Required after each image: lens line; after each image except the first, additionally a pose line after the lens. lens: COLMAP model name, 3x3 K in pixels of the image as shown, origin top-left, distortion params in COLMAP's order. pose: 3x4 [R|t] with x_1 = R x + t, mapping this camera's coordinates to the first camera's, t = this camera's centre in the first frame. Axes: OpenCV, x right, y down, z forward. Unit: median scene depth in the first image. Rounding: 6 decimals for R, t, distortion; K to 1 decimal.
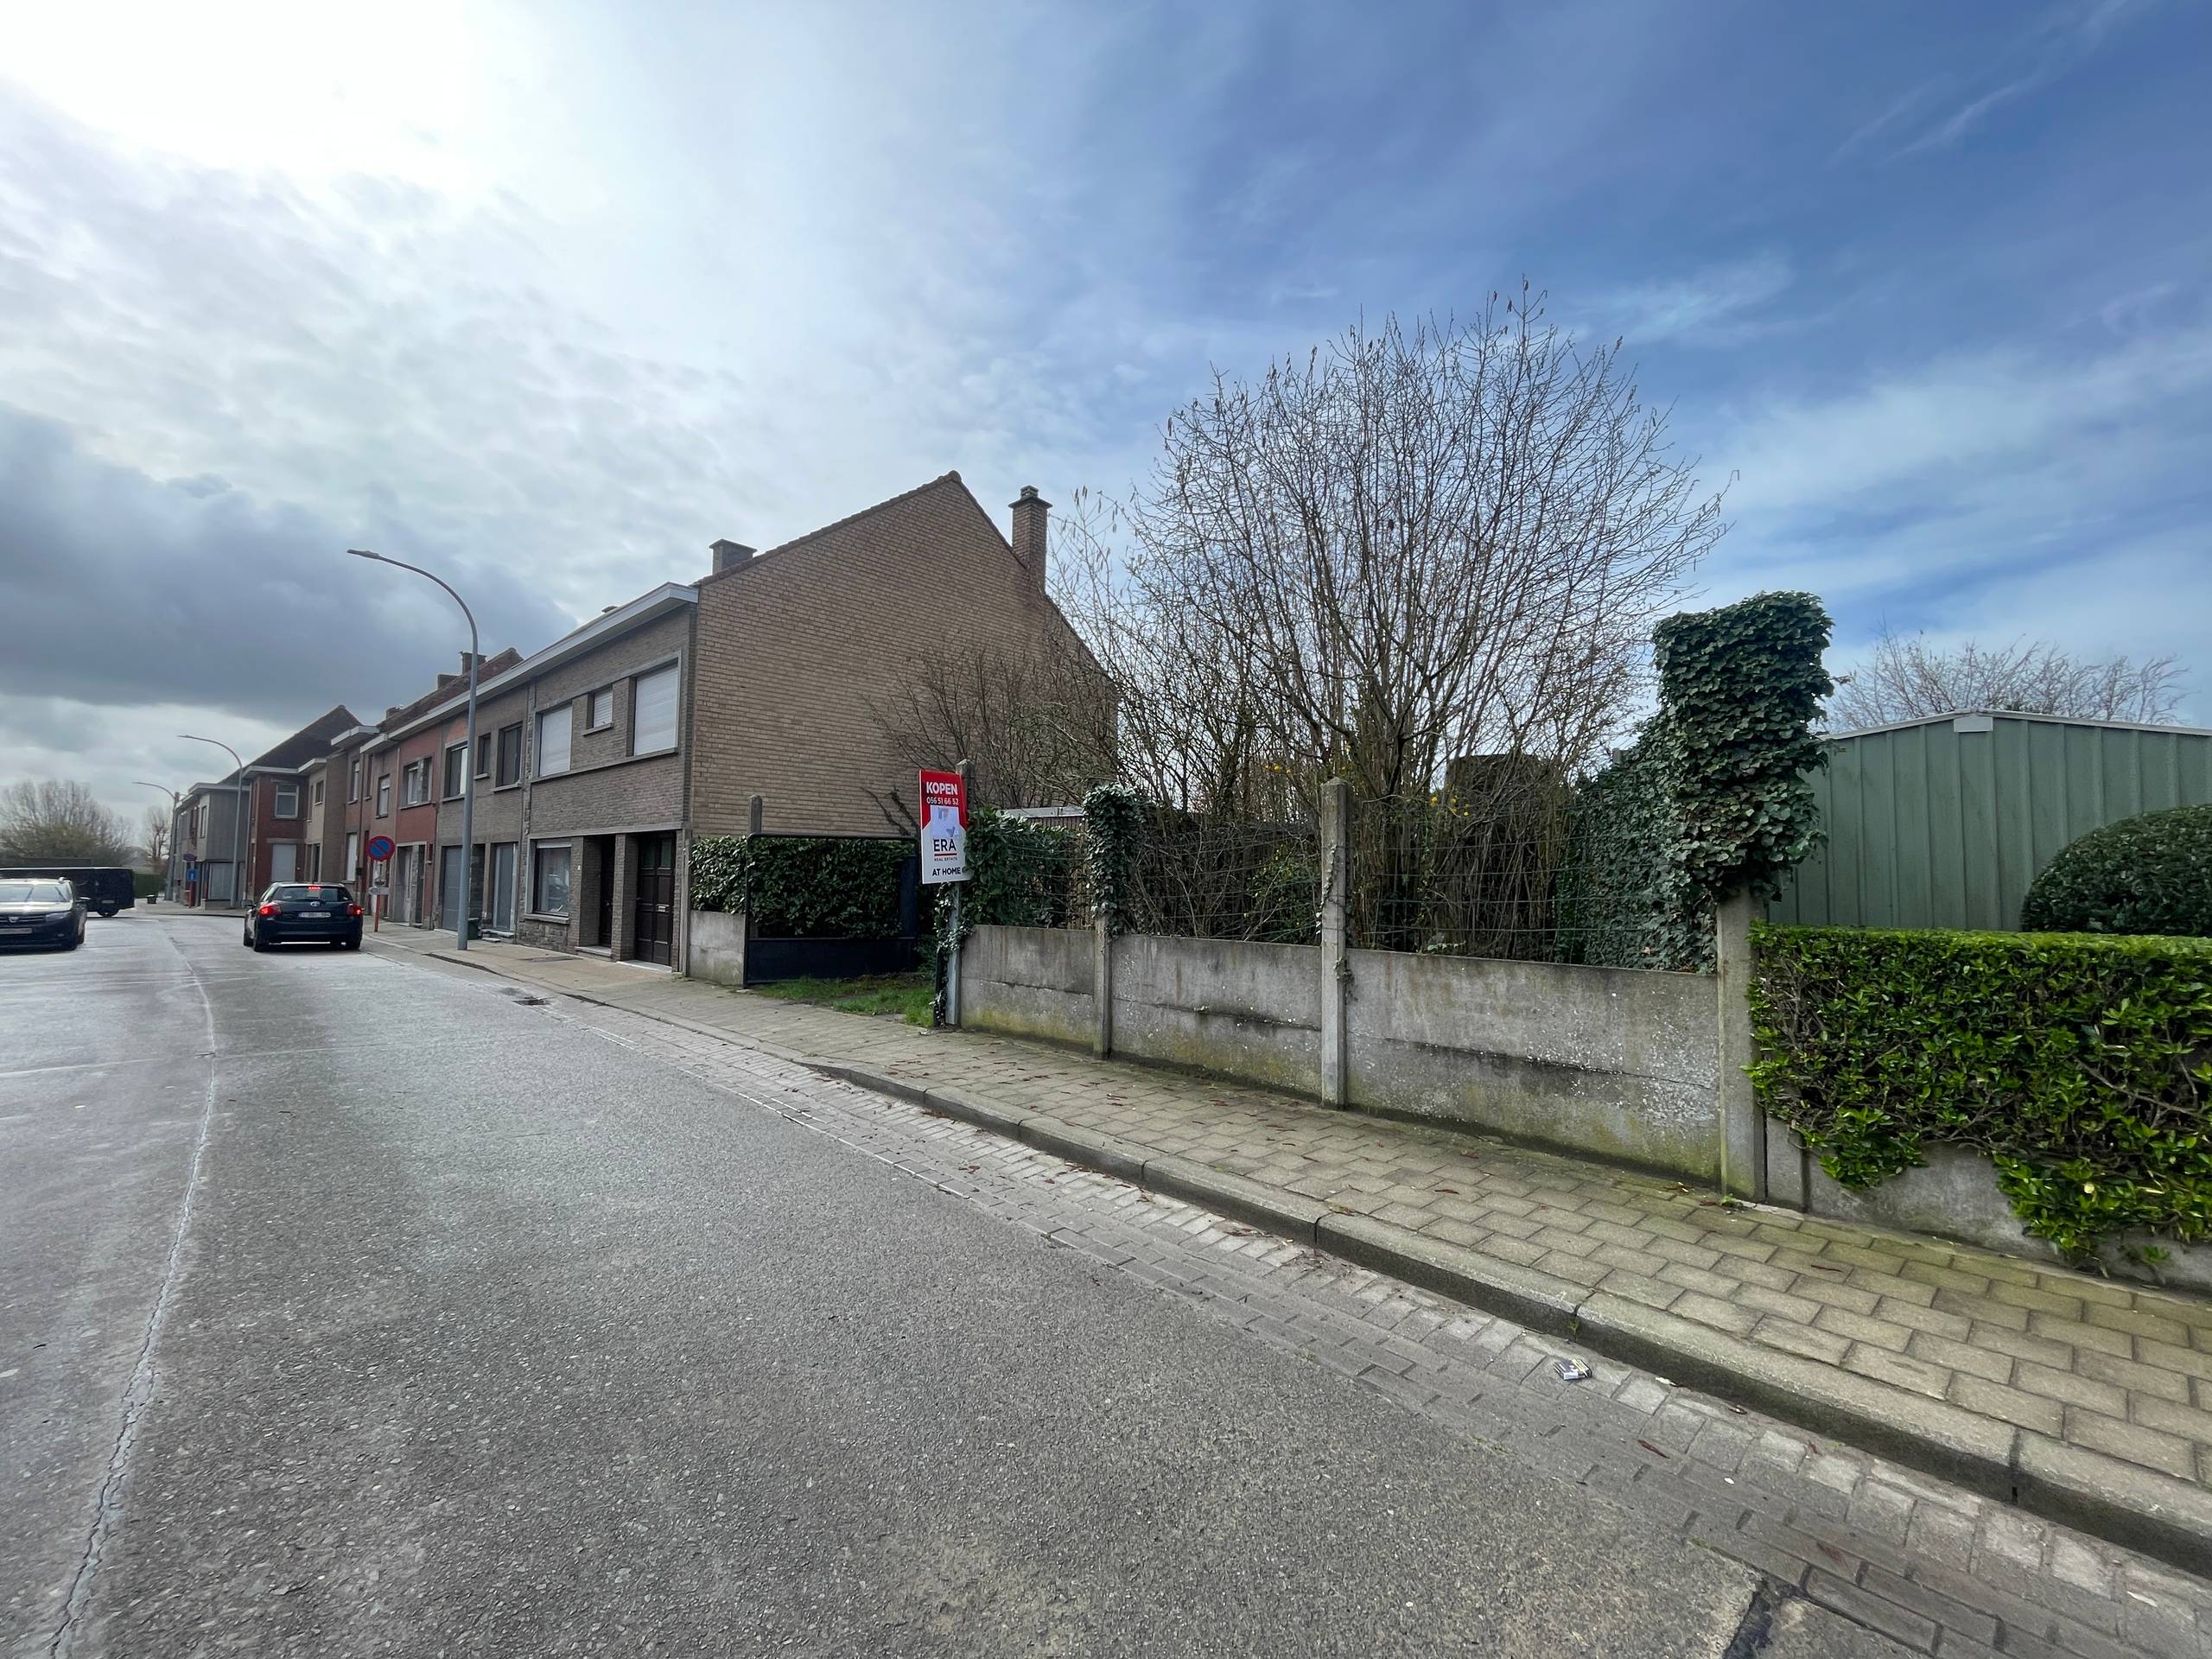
lens RADIAL K [[890.4, 0, 1107.6], [0, 890.4, 831.2], [0, 0, 1]] dist [-0.009221, -0.000359]
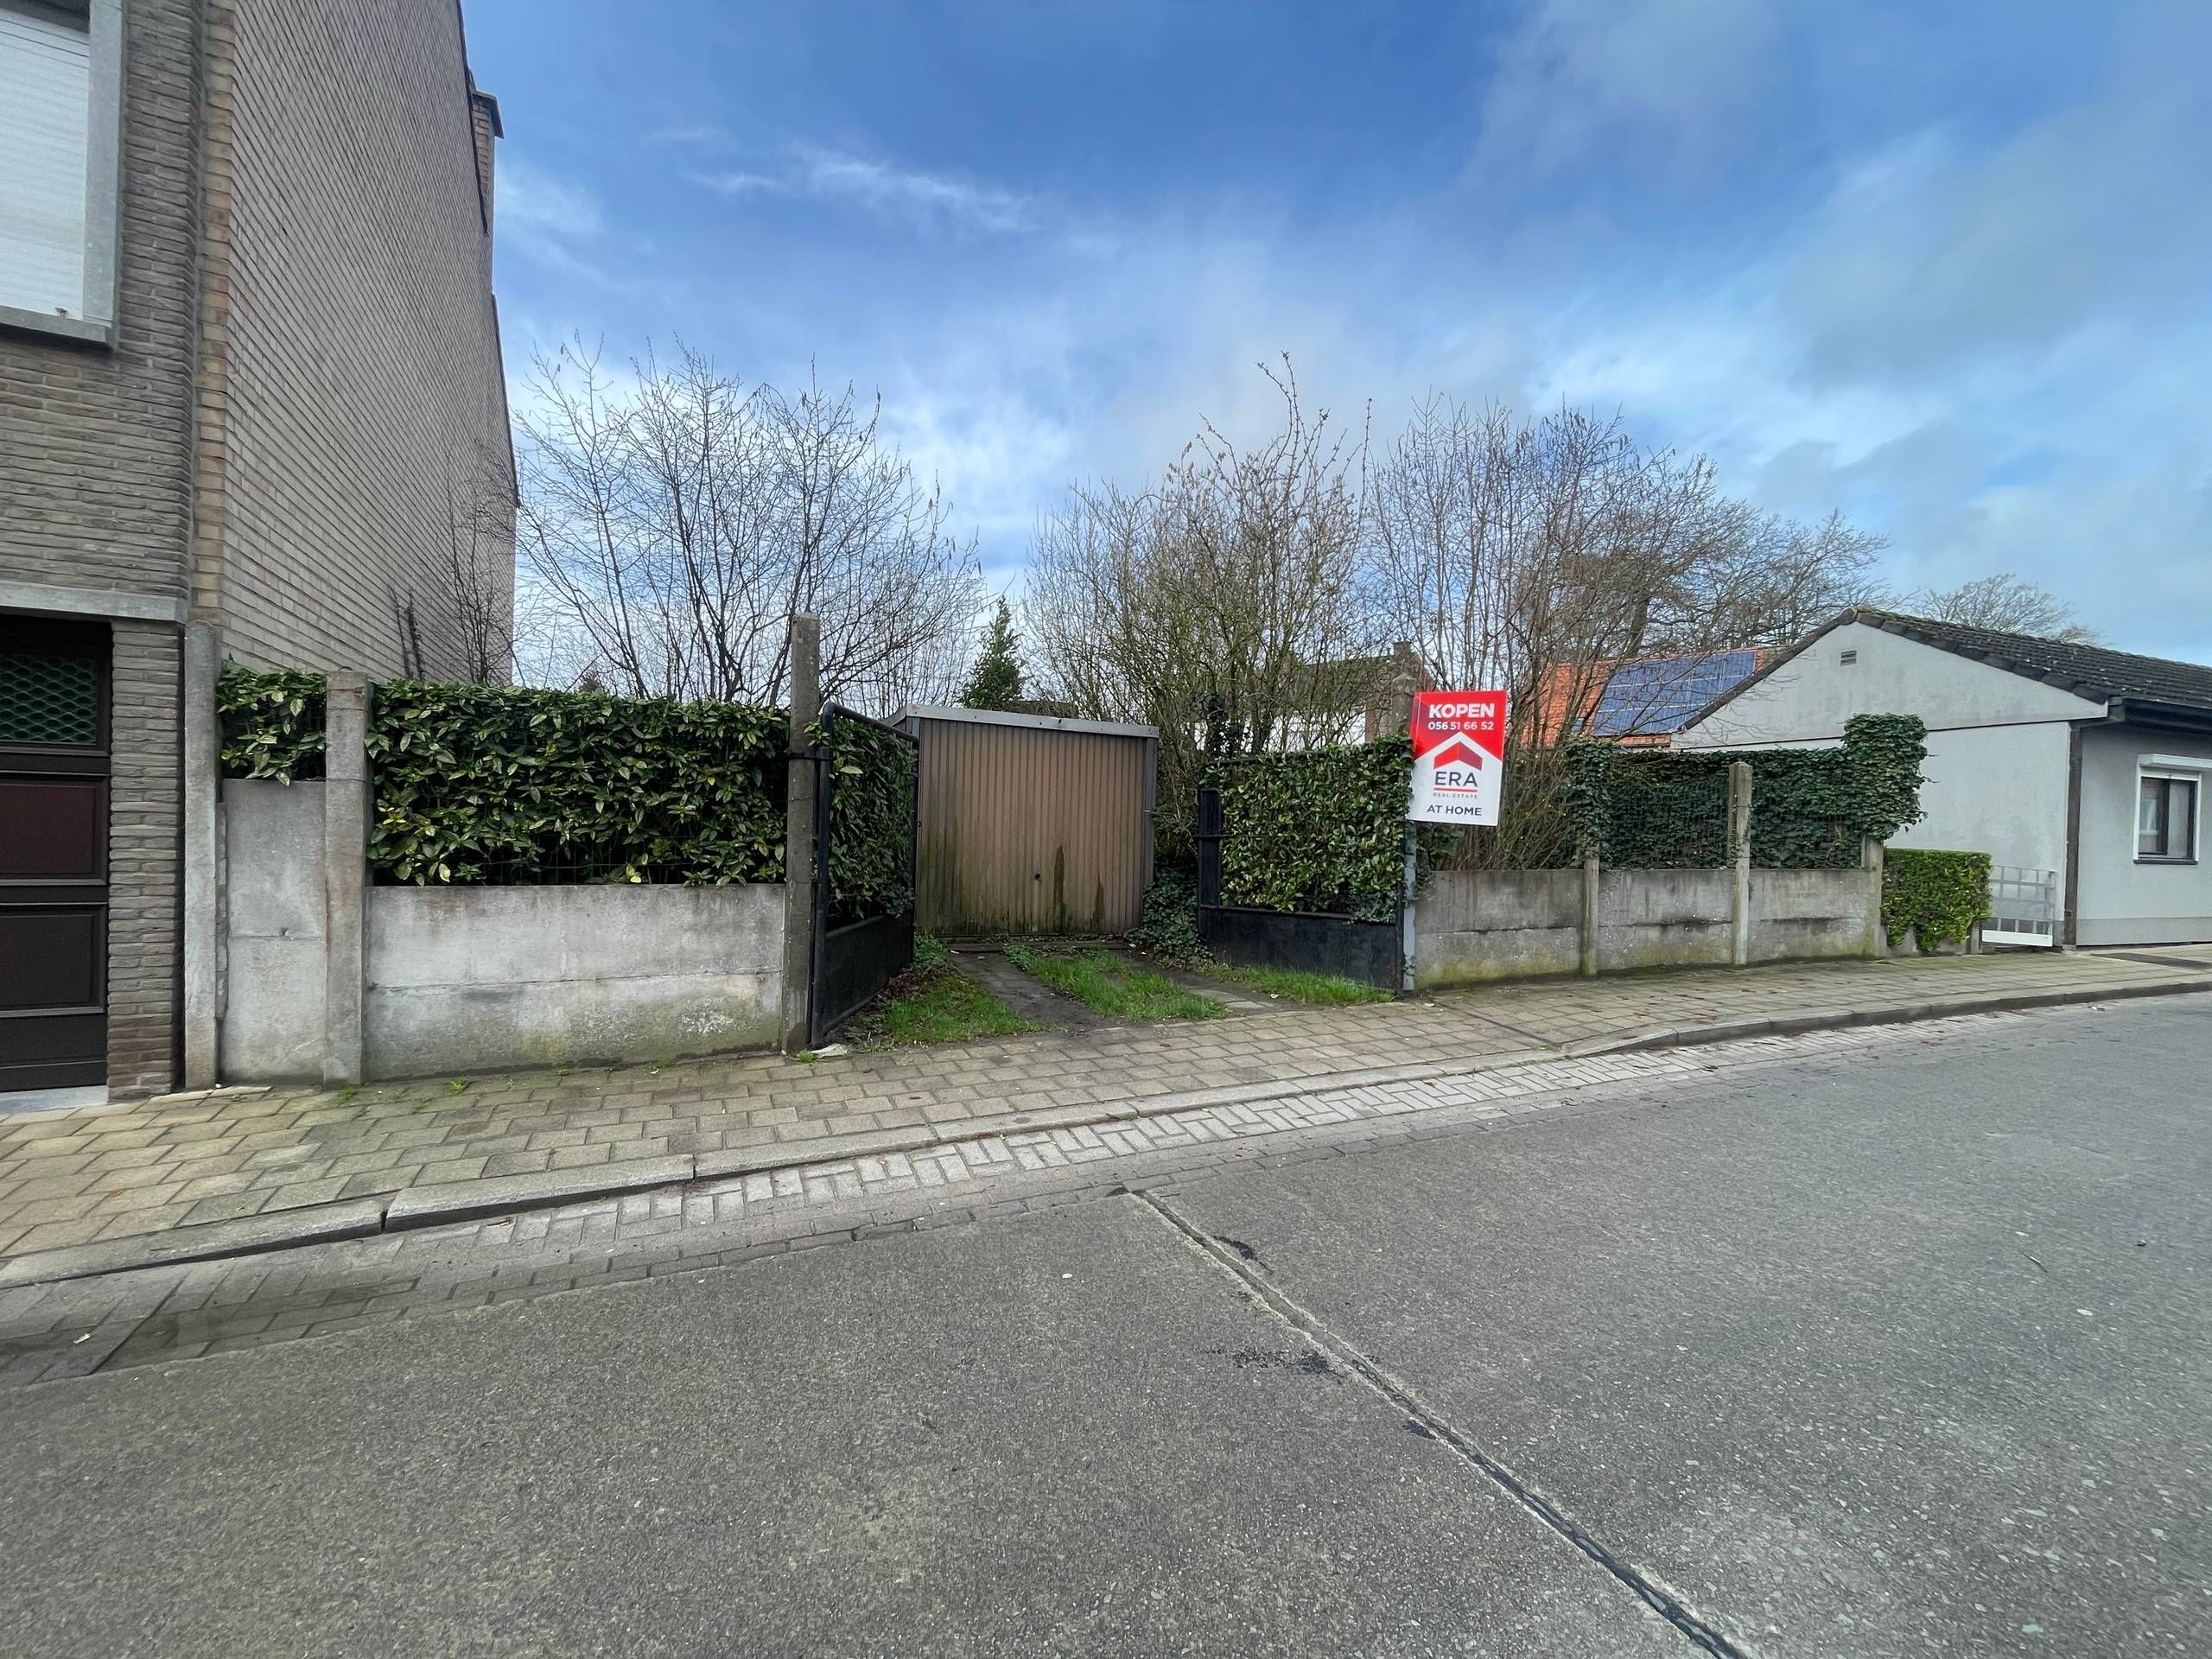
lens RADIAL K [[890.4, 0, 1101.3], [0, 890.4, 834.4], [0, 0, 1]] dist [-0.009221, -0.000359]
pose [[0.363794, -0.018622, 0.931293, -1.403395], [-0.071577, 0.996285, 0.047883, 0.065098], [-0.928725, -0.084079, 0.361110, 1.289805]]
